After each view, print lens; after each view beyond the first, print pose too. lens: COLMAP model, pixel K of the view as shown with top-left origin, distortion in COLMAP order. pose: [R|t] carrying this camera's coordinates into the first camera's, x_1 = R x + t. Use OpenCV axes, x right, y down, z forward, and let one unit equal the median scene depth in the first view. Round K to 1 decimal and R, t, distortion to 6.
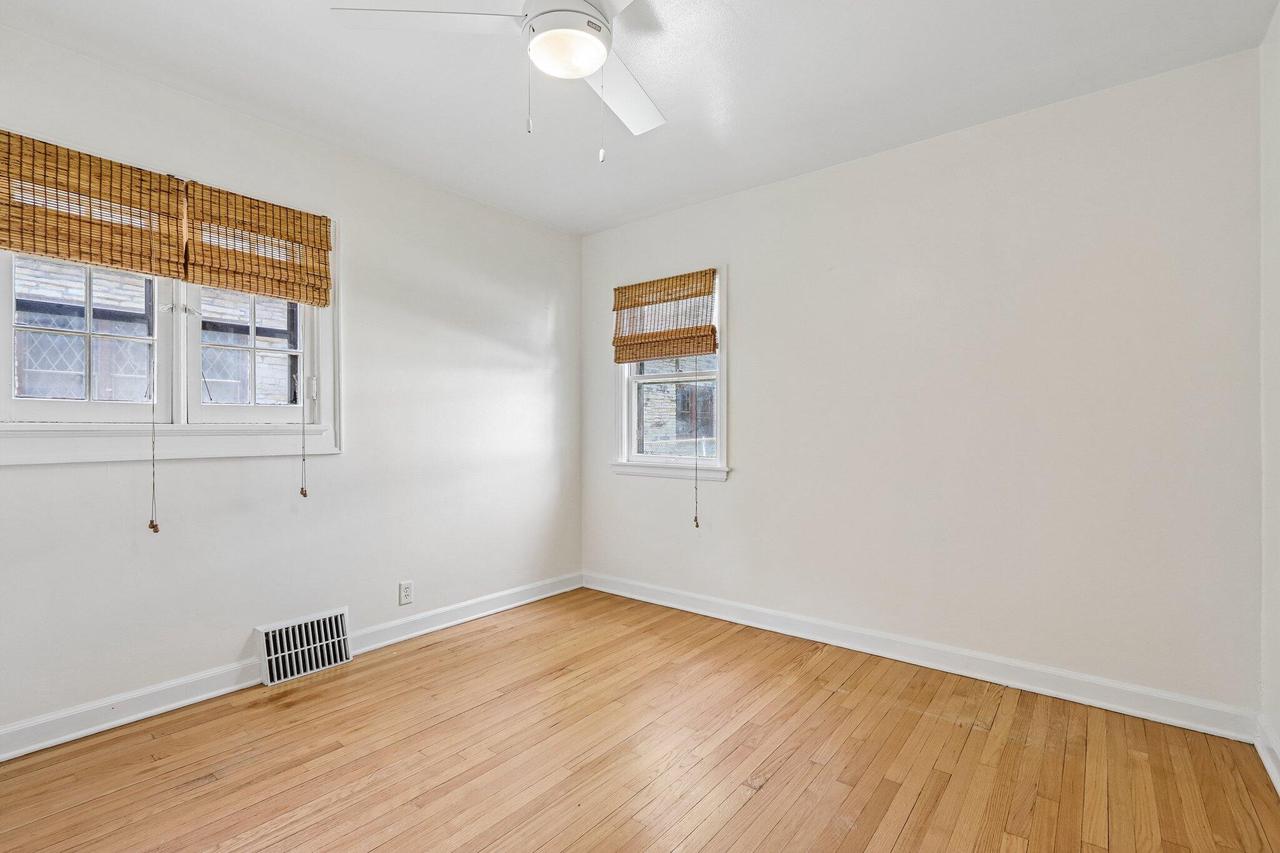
lens RADIAL K [[596.6, 0, 626.5], [0, 596.6, 427.5], [0, 0, 1]] dist [-0.017529, 0.005265]
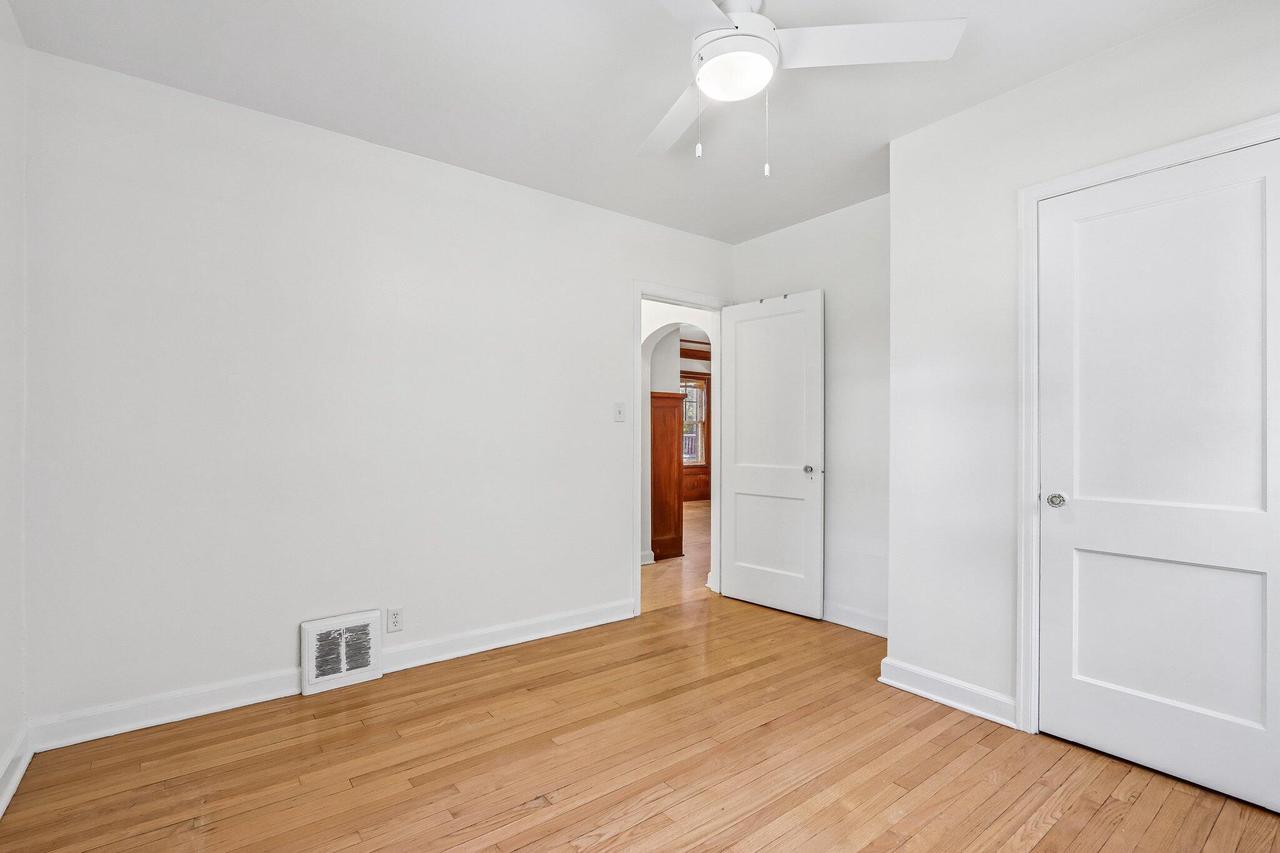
lens RADIAL K [[596.6, 0, 635.6], [0, 596.6, 421.5], [0, 0, 1]] dist [-0.017529, 0.005265]
pose [[-0.971023, 0.001820, 0.238977, -0.121319], [-0.002913, 0.999807, -0.019453, -0.001418], [-0.238966, -0.019585, -0.970830, 1.377669]]
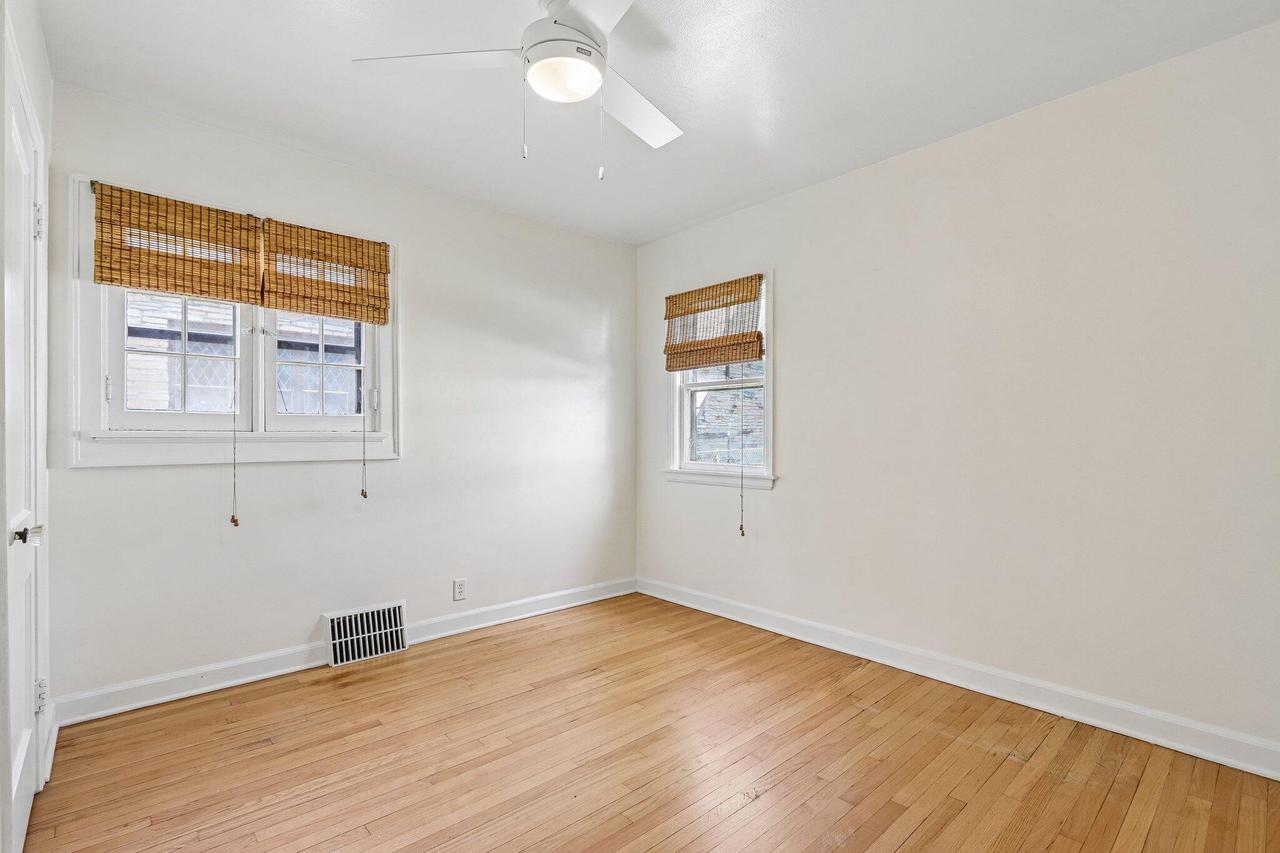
lens RADIAL K [[596.6, 0, 628.0], [0, 596.6, 433.6], [0, 0, 1]] dist [-0.017529, 0.005265]
pose [[0.986990, -0.000021, -0.160780, 0.121707], [-0.000342, 0.999997, -0.002233, -0.000065], [0.160780, 0.002259, 0.986988, -0.012551]]
